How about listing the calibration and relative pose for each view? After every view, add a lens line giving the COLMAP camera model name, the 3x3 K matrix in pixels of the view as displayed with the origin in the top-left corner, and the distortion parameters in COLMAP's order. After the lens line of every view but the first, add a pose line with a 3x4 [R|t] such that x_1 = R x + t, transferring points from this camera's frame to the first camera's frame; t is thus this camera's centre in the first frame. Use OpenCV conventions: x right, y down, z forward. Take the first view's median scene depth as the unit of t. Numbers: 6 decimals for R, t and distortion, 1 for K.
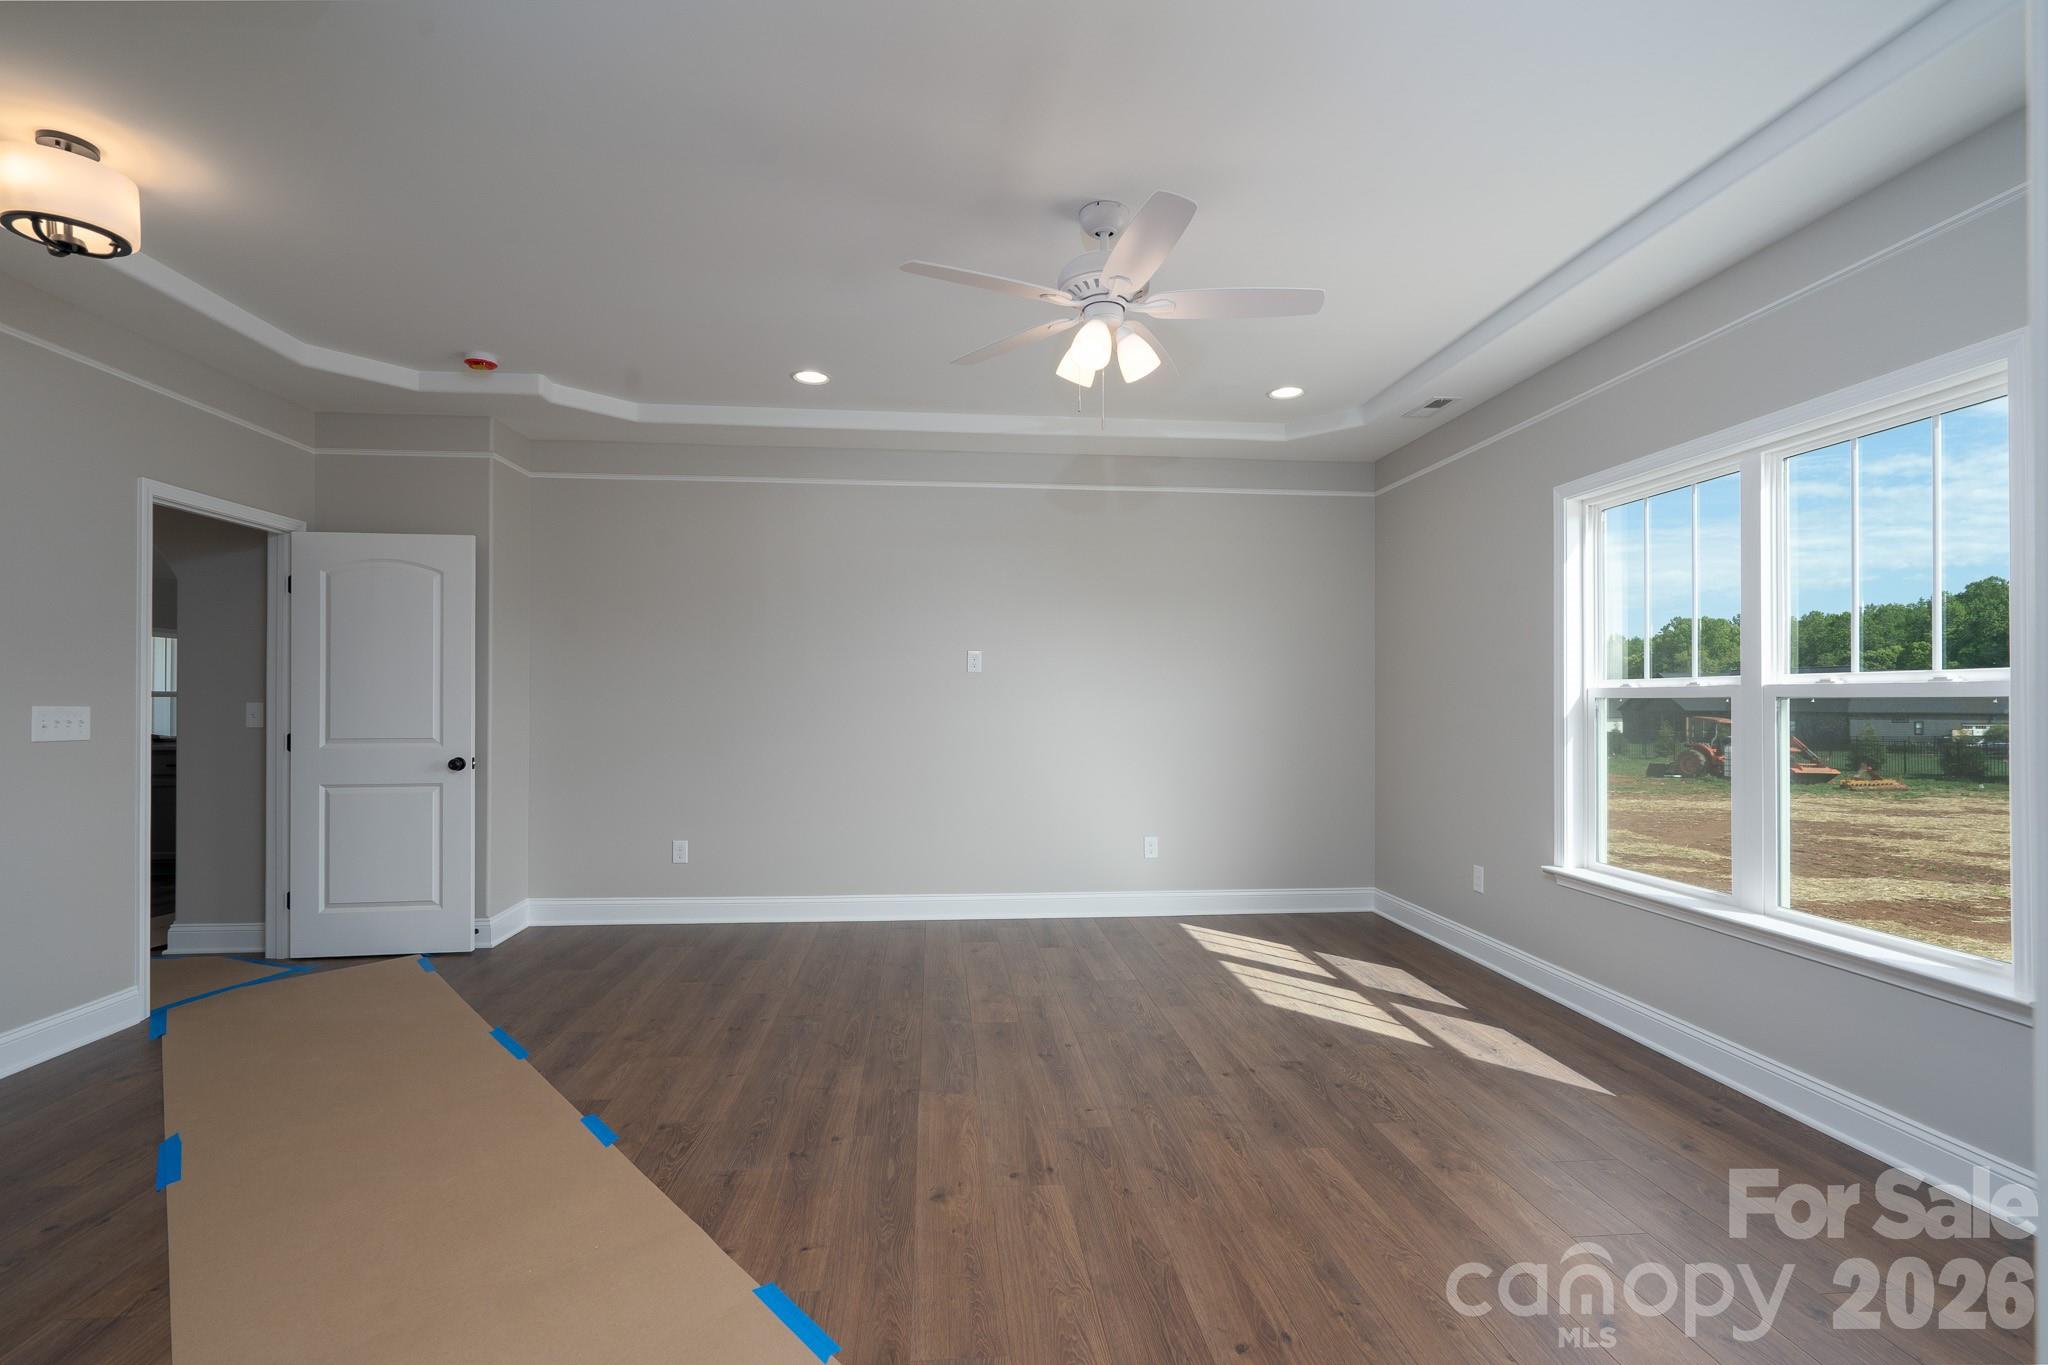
lens RADIAL K [[940.9, 0, 1005.7], [0, 940.9, 697.8], [0, 0, 1]] dist [-0.004756, 0.000827]
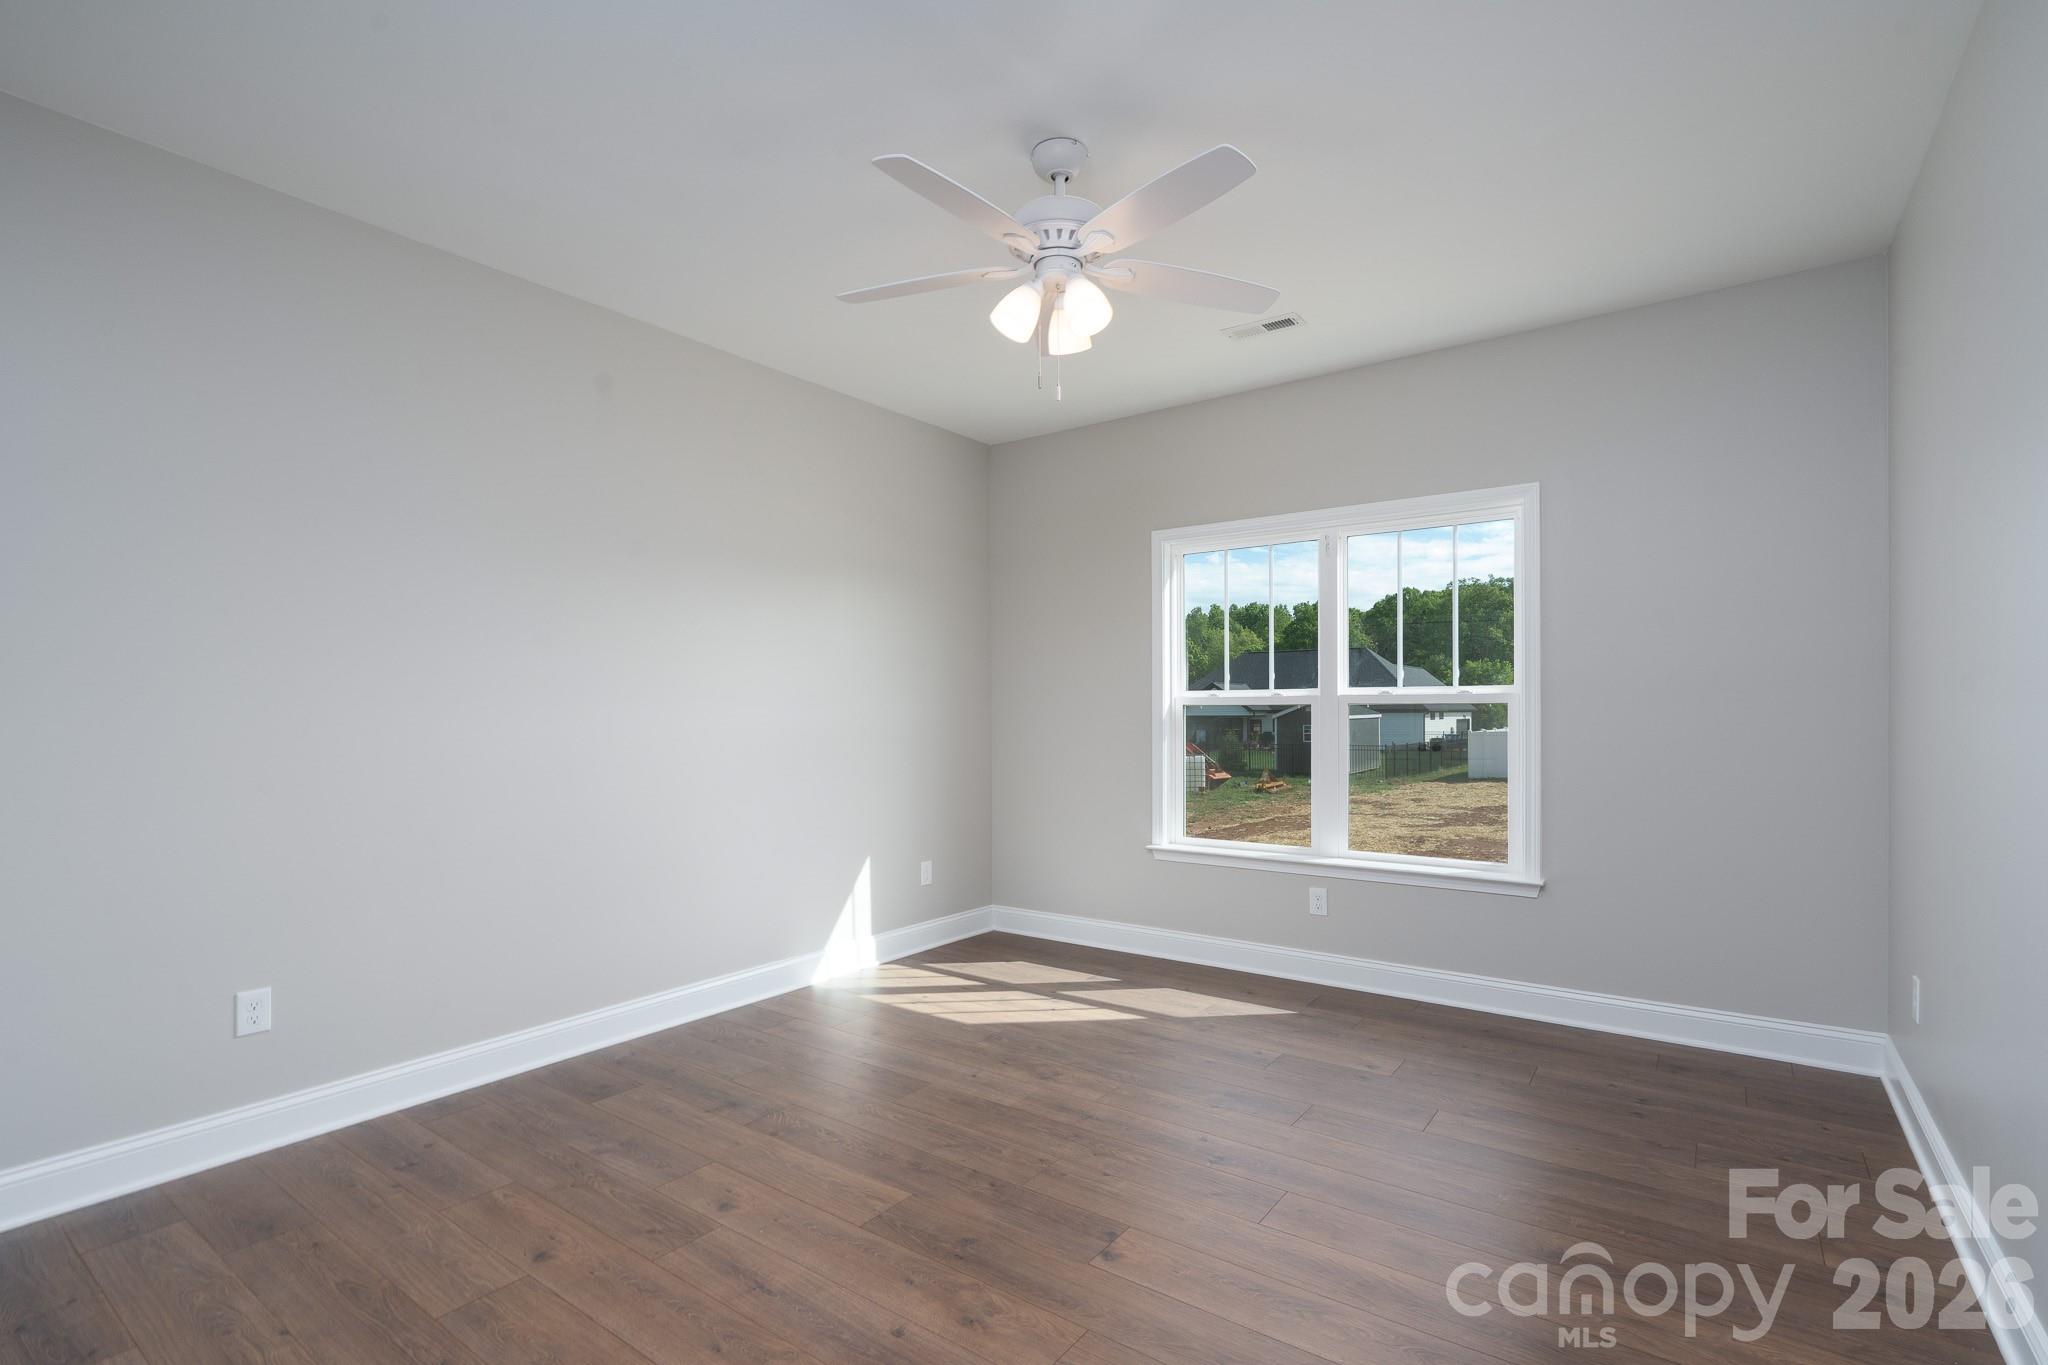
lens RADIAL K [[940.9, 0, 1058.5], [0, 940.9, 692.5], [0, 0, 1]] dist [-0.004756, 0.000827]
pose [[0.635897, 0.011687, 0.771685, -0.461307], [0.004834, 0.999805, -0.019126, 0.005759], [-0.771759, 0.015893, 0.635717, 0.350182]]
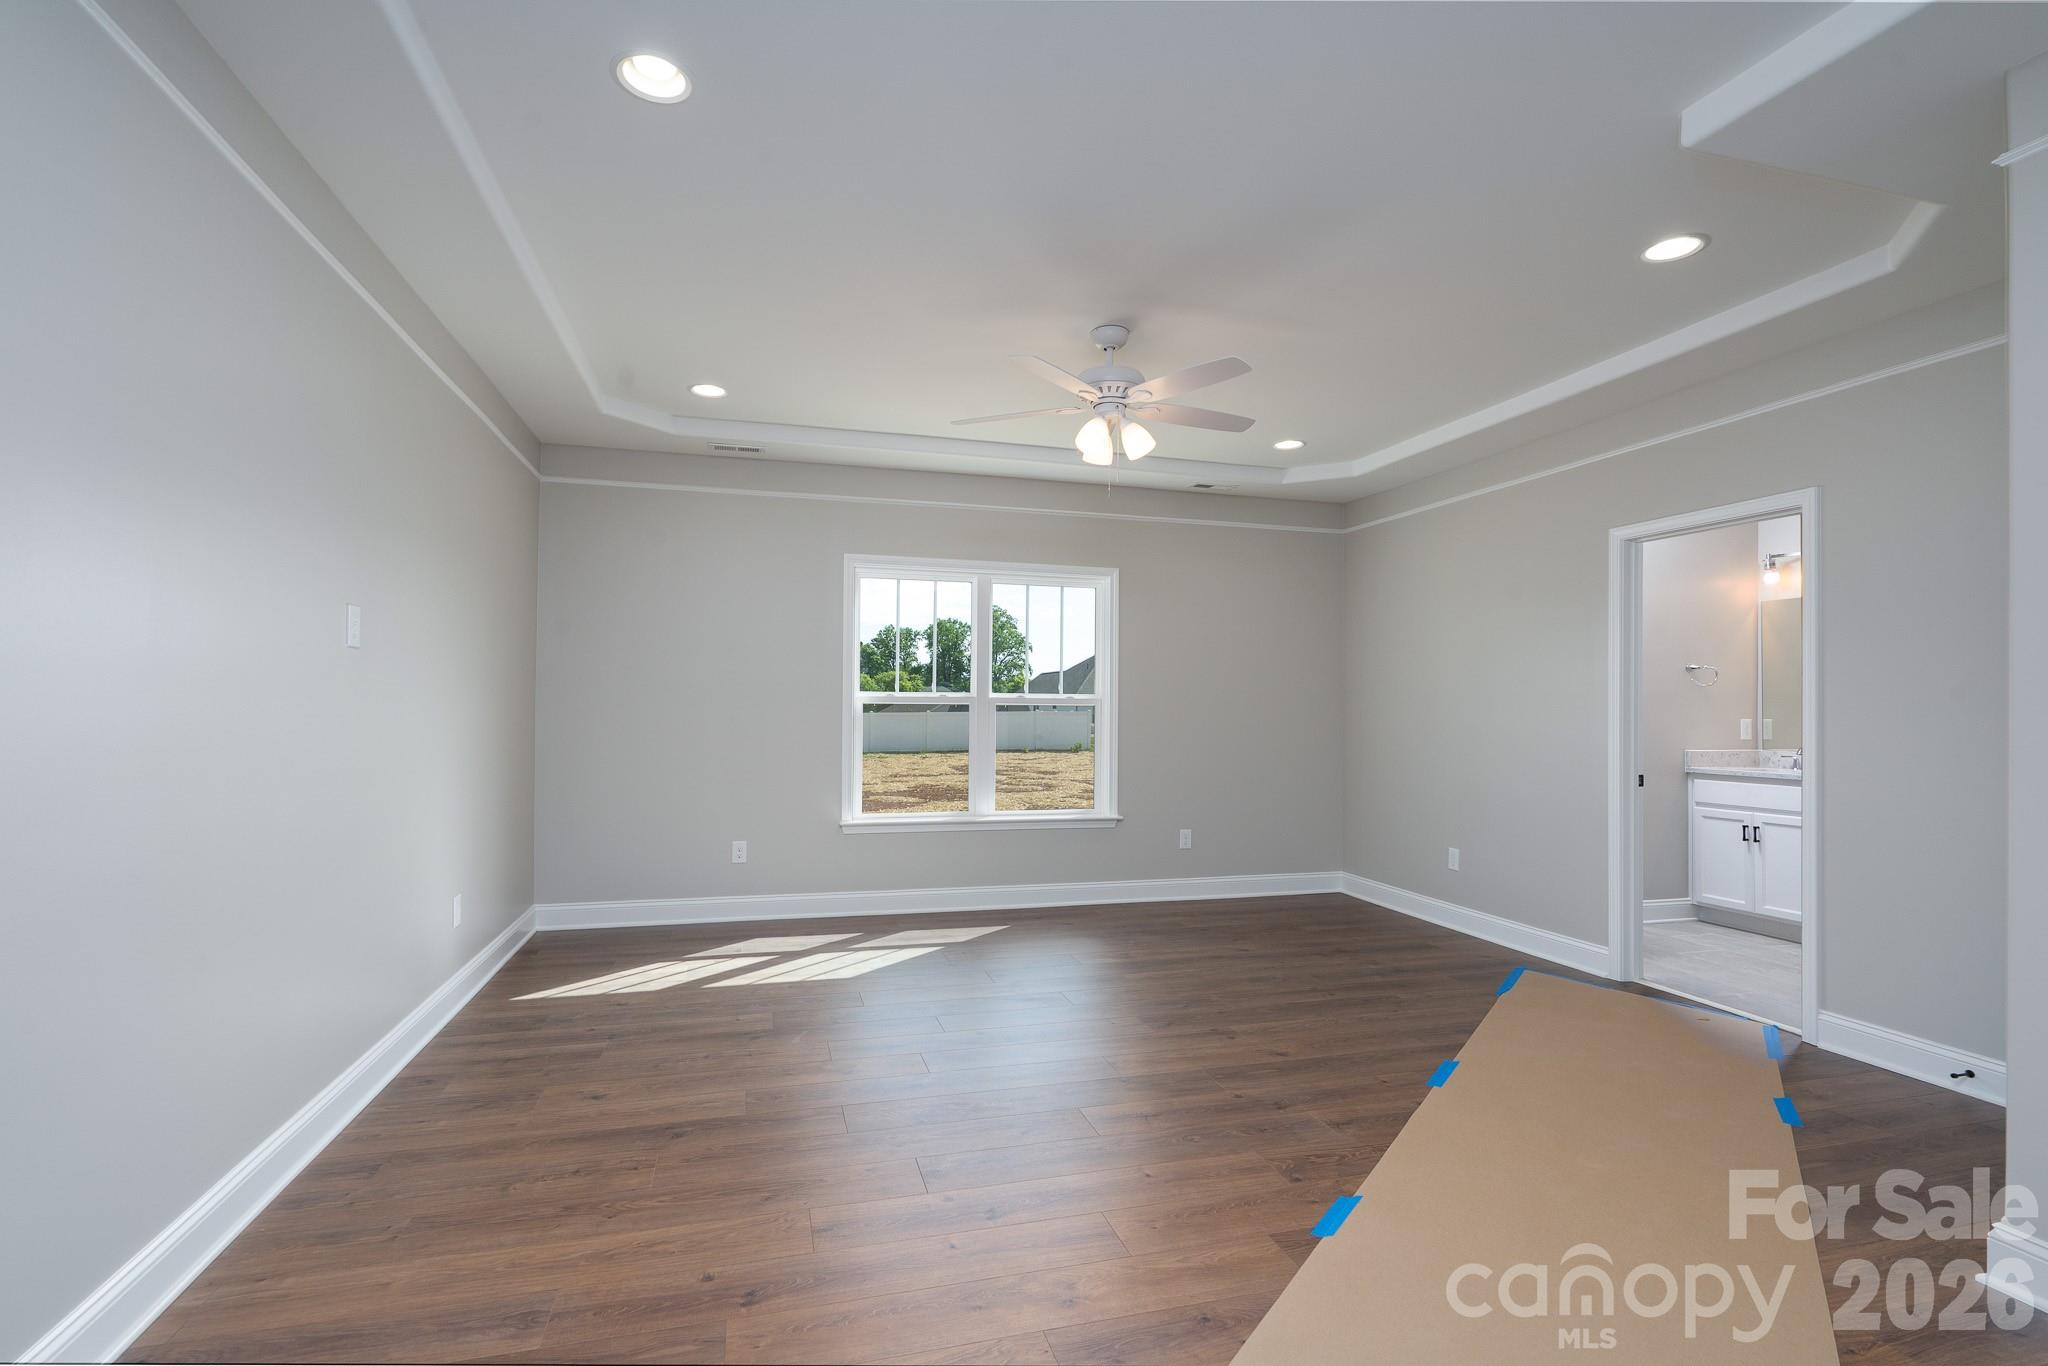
lens RADIAL K [[940.9, 0, 1013.3], [0, 940.9, 691.2], [0, 0, 1]] dist [-0.004756, 0.000827]
pose [[-0.195736, 0.022869, 0.980390, -0.939890], [-0.008211, 0.999655, -0.024957, 0.017649], [-0.980622, -0.012936, -0.195480, 1.136869]]
